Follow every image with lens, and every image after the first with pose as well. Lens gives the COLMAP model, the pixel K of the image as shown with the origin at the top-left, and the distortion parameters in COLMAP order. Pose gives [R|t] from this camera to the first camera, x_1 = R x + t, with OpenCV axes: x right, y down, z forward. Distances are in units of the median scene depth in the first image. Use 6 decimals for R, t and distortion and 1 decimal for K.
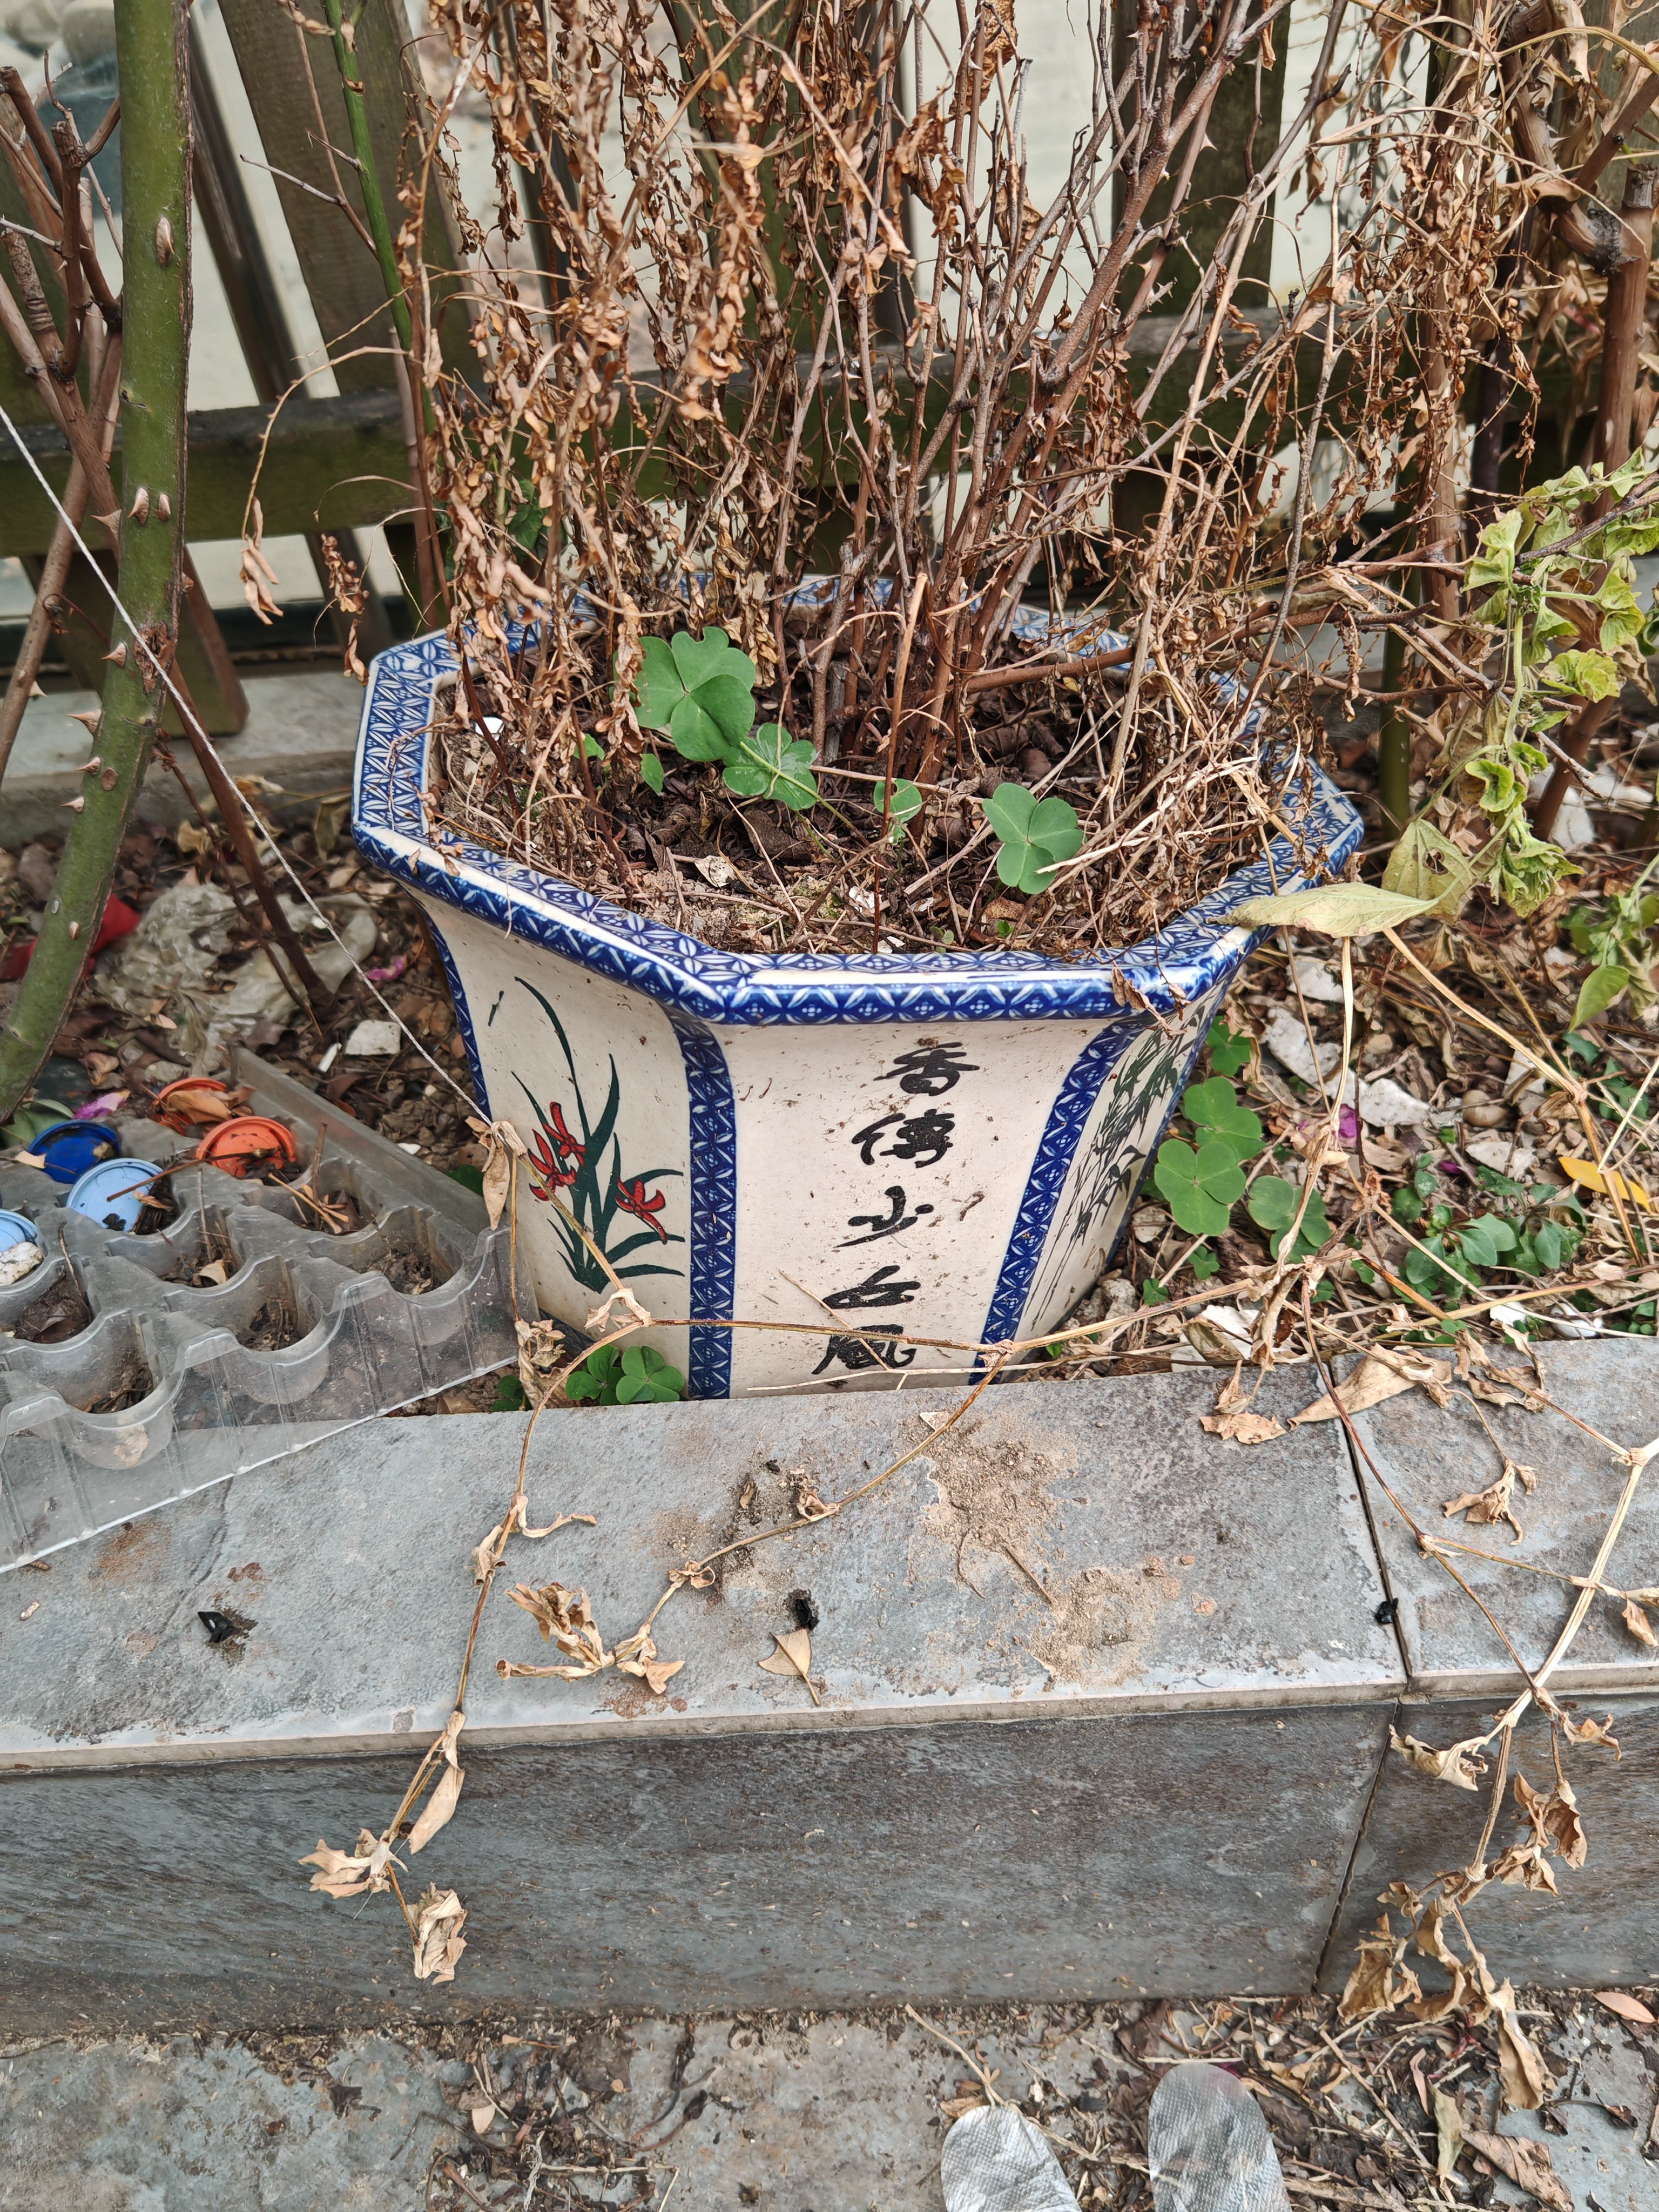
lens RADIAL K [[1732.3, 0, 831.5], [0, 1732.3, 1107.3], [0, 0, 1]] dist [0.037275, -0.037042]
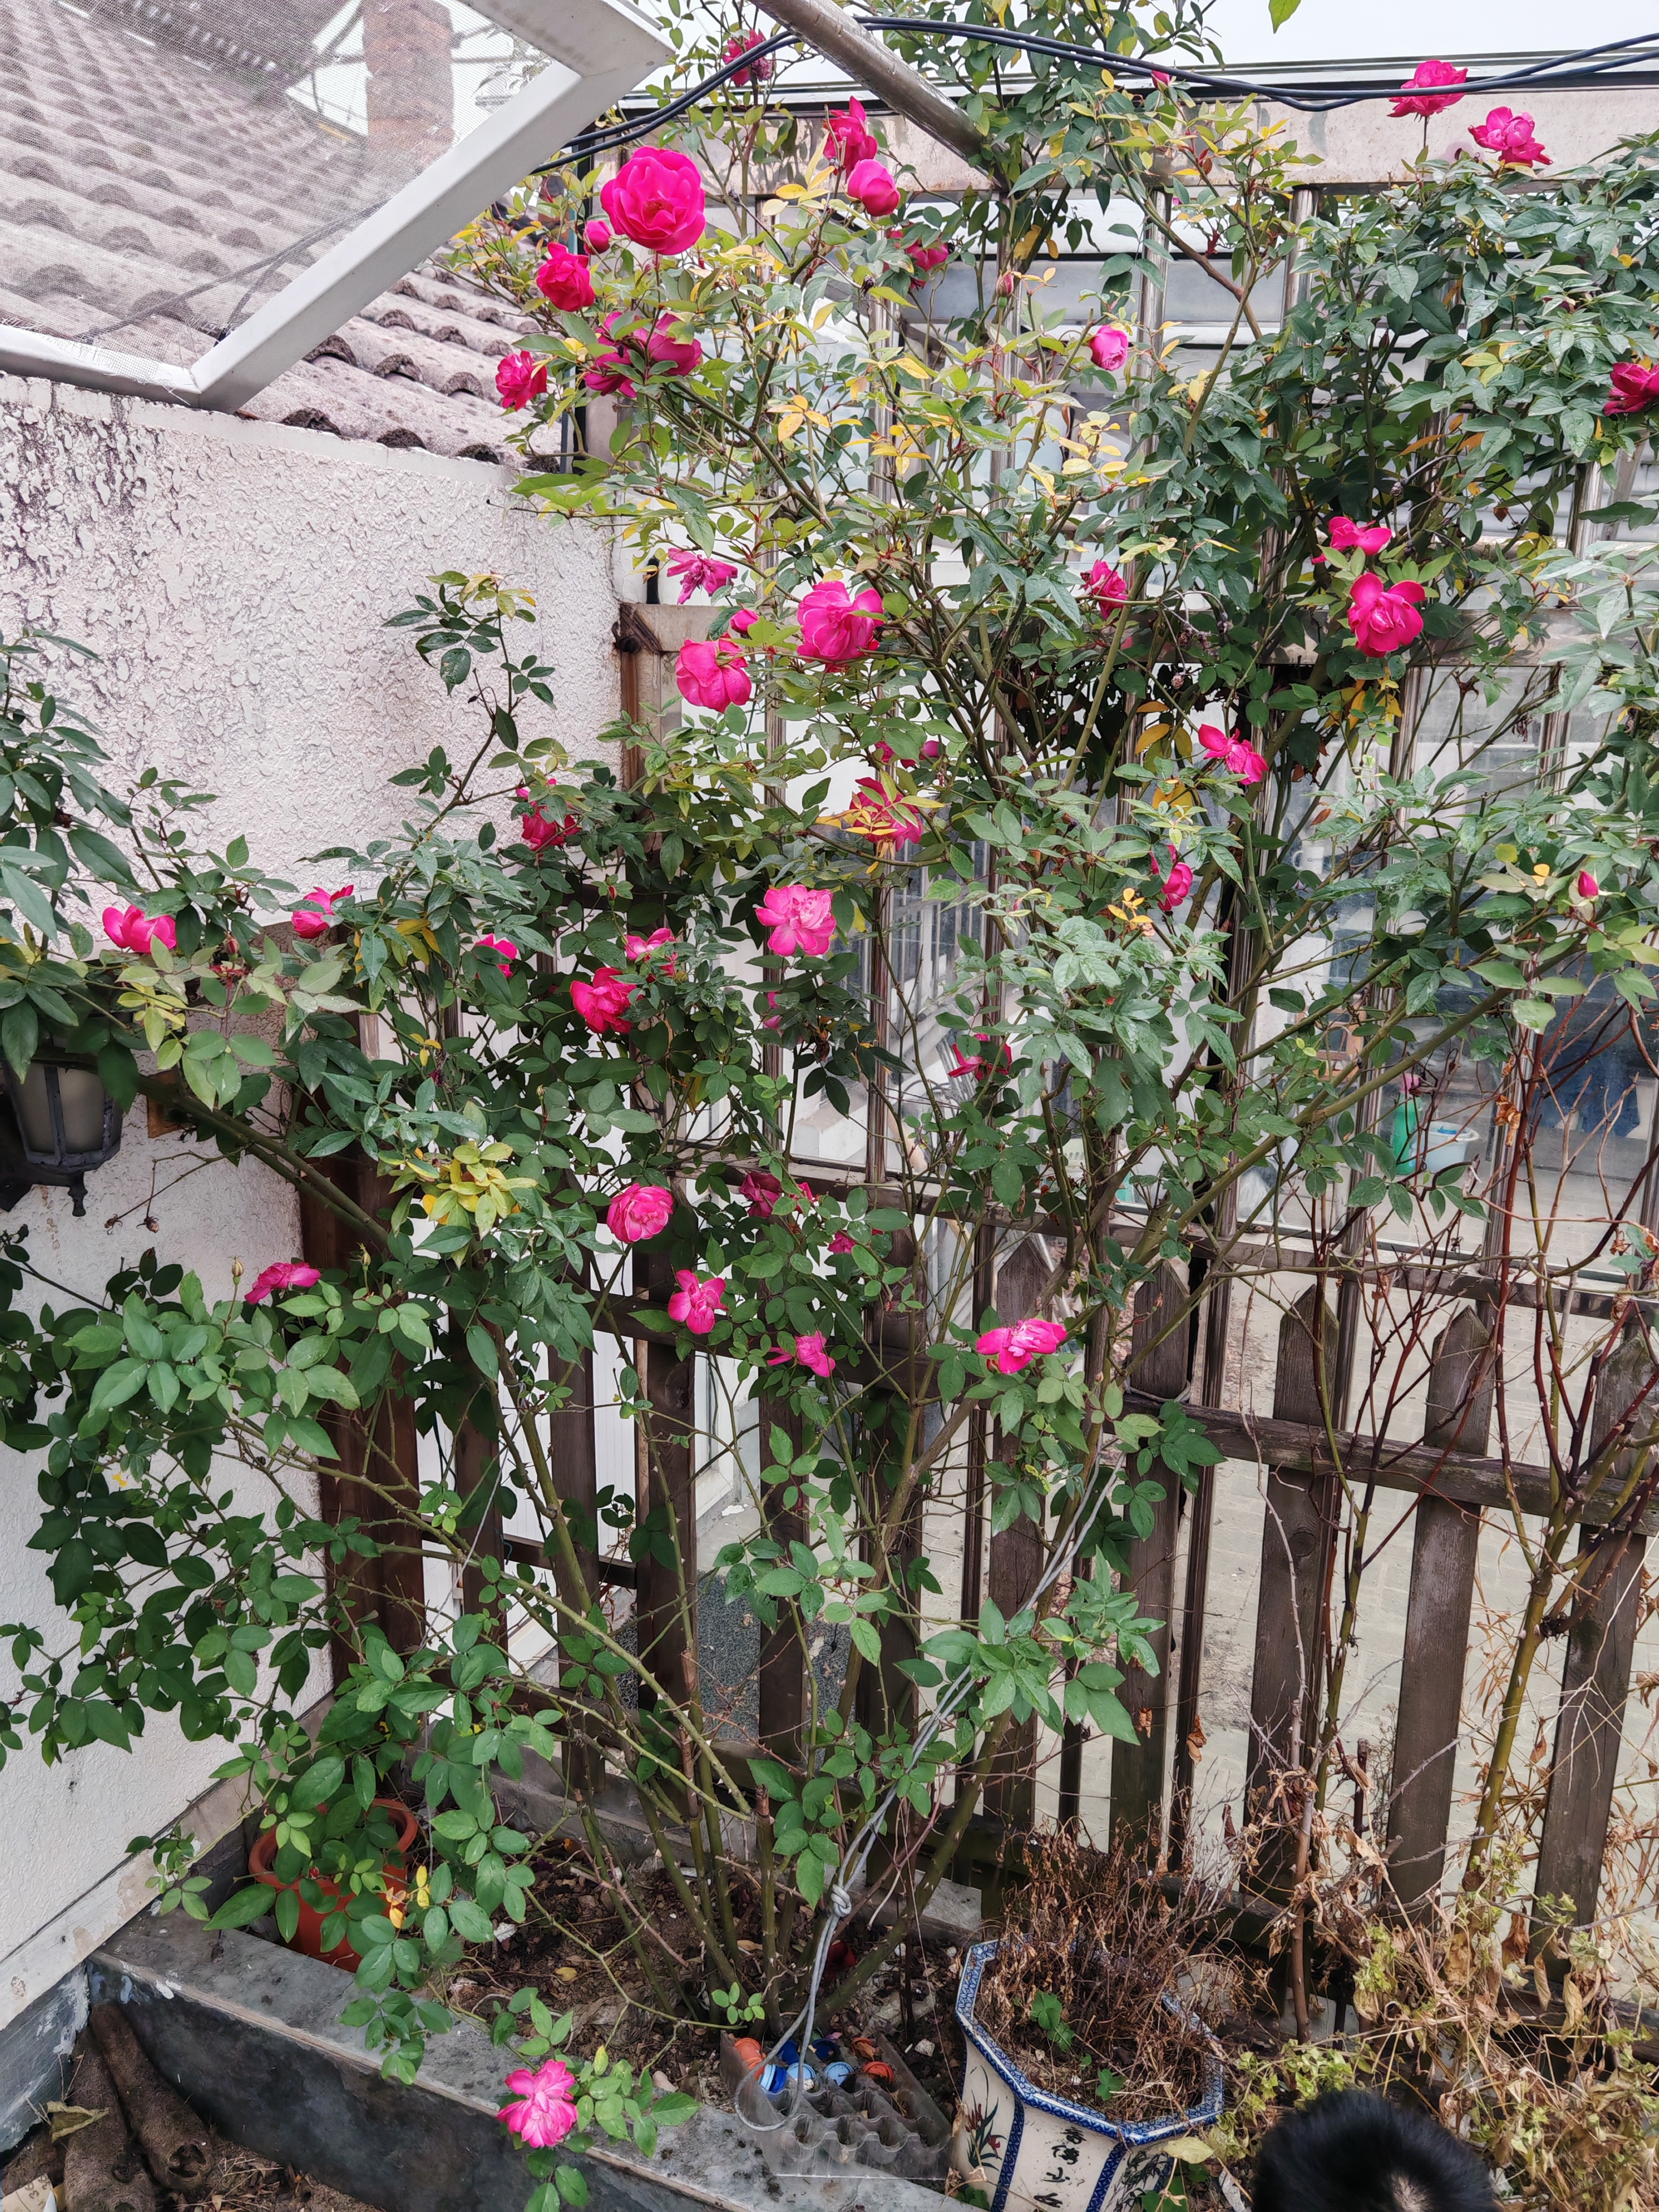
lens RADIAL K [[1732.3, 0, 835.2], [0, 1732.3, 1107.3], [0, 0, 1]] dist [0.037275, -0.037042]
pose [[0.913690, 0.205330, -0.350729, 0.437293], [-0.349969, 0.836256, -0.422134, -0.102364], [0.206622, 0.508444, 0.835938, -3.330074]]
